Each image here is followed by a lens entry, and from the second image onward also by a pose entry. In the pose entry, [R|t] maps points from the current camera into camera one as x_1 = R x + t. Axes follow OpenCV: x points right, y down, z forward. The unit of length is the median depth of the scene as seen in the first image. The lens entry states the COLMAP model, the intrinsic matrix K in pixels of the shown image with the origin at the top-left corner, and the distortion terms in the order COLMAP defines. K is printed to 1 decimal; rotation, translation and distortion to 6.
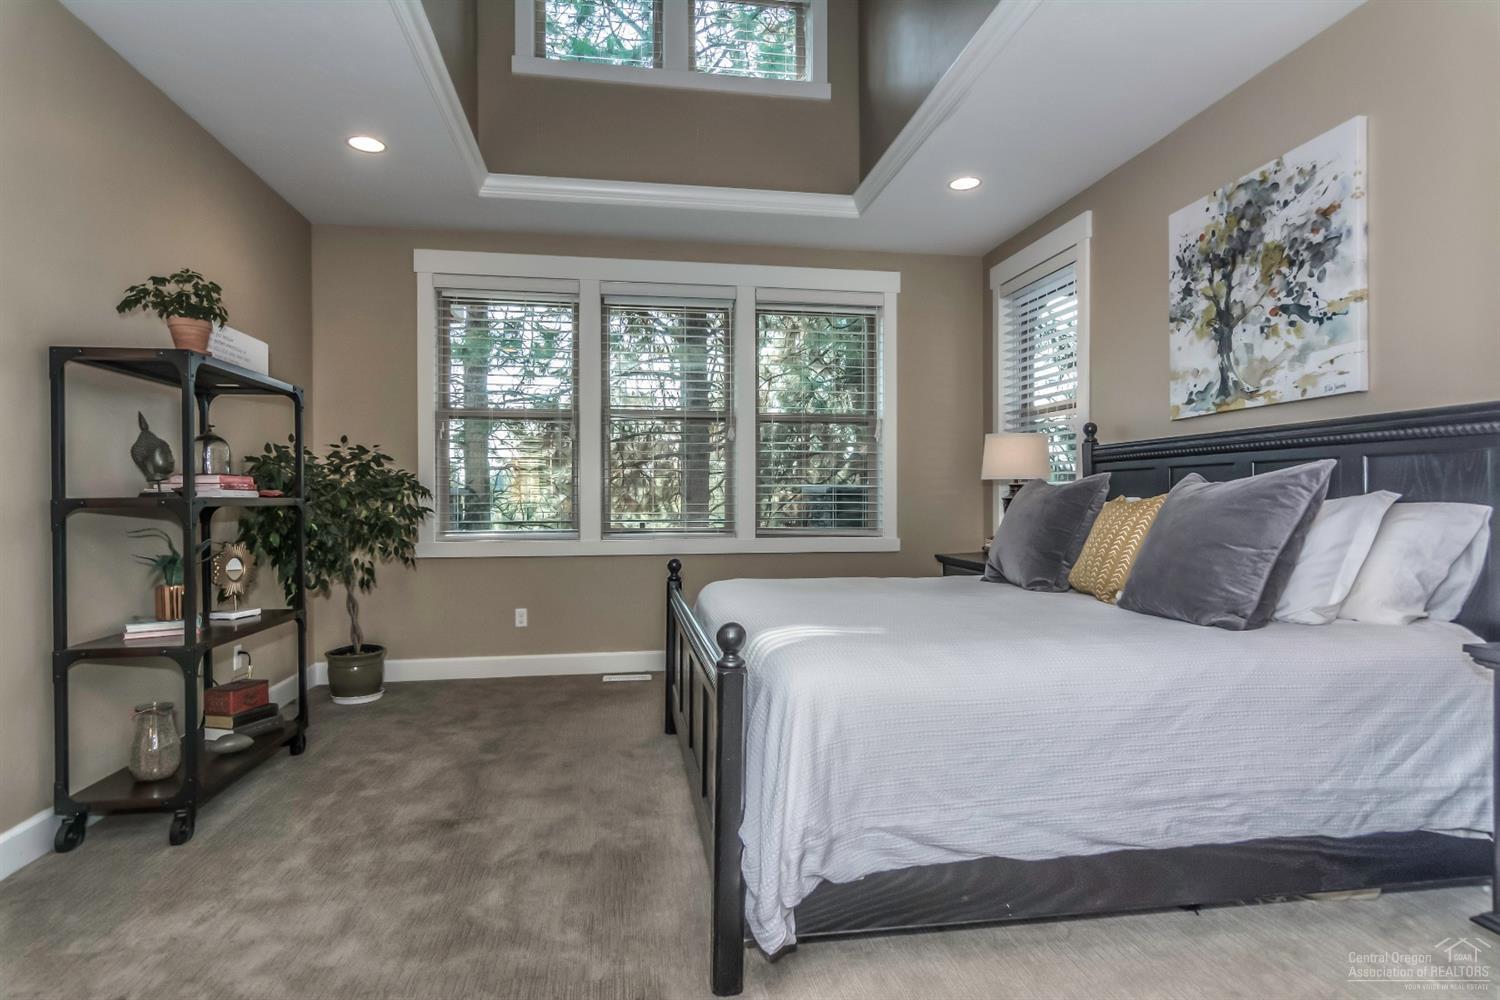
lens RADIAL K [[788.5, 0, 749.3], [0, 788.5, 501.7], [0, 0, 1]] dist [-0.001669, 0.000128]
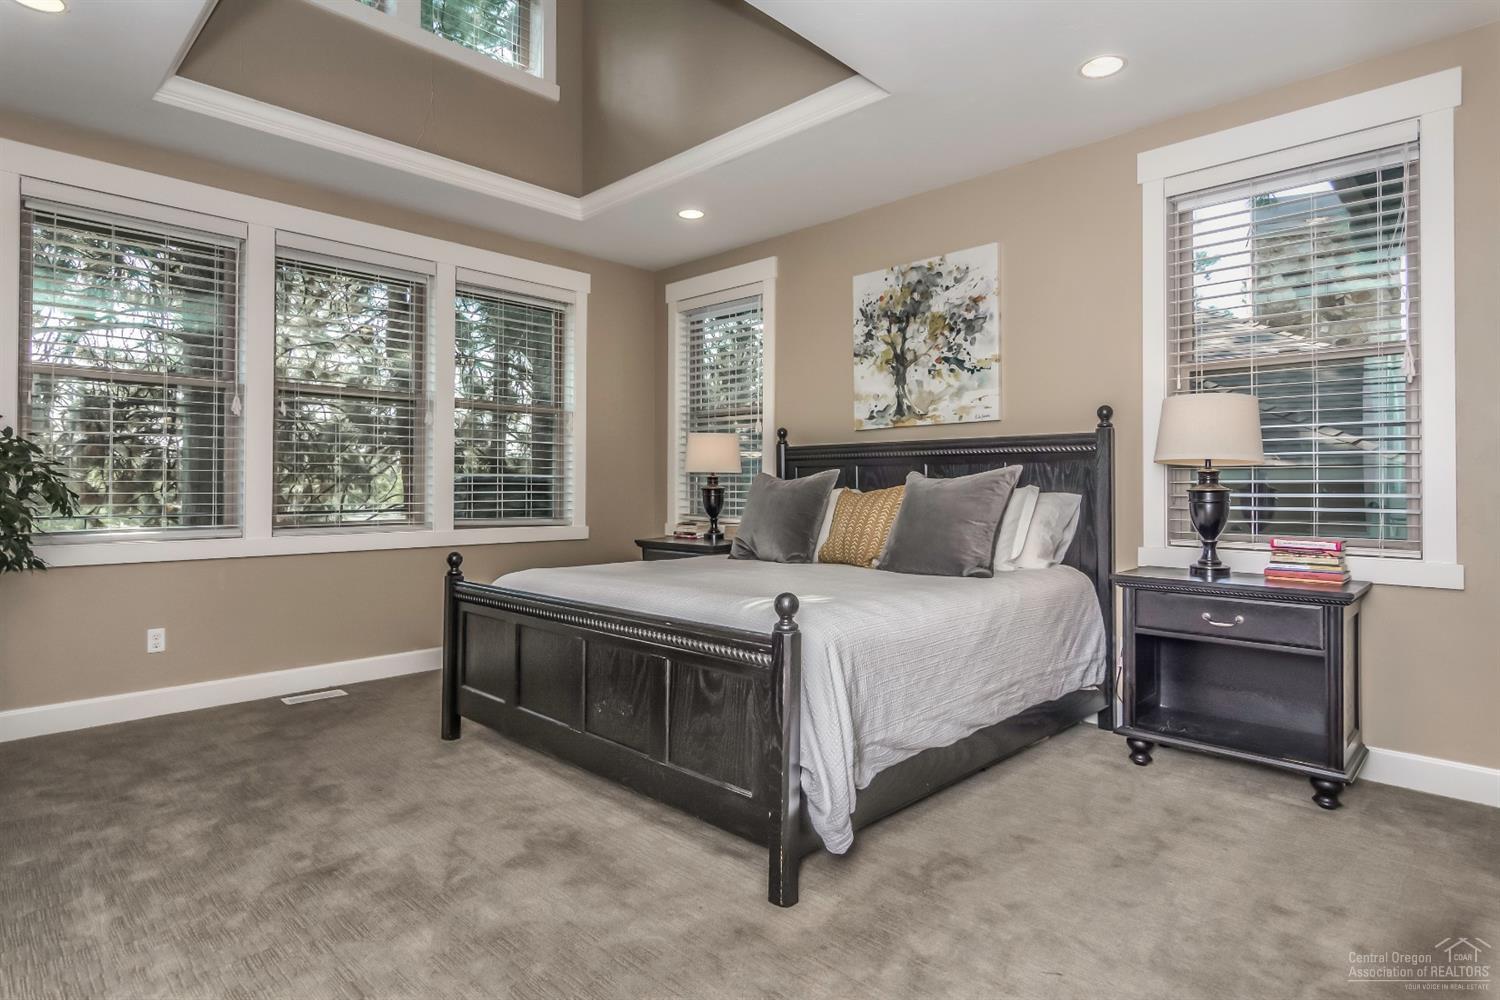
lens RADIAL K [[788.5, 0, 761.8], [0, 788.5, 474.4], [0, 0, 1]] dist [-0.001669, 0.000128]
pose [[0.805486, 0.013837, 0.592454, -0.433251], [-0.001235, 0.999764, -0.021670, -0.000347], [-0.592614, 0.016723, 0.805313, 0.029372]]
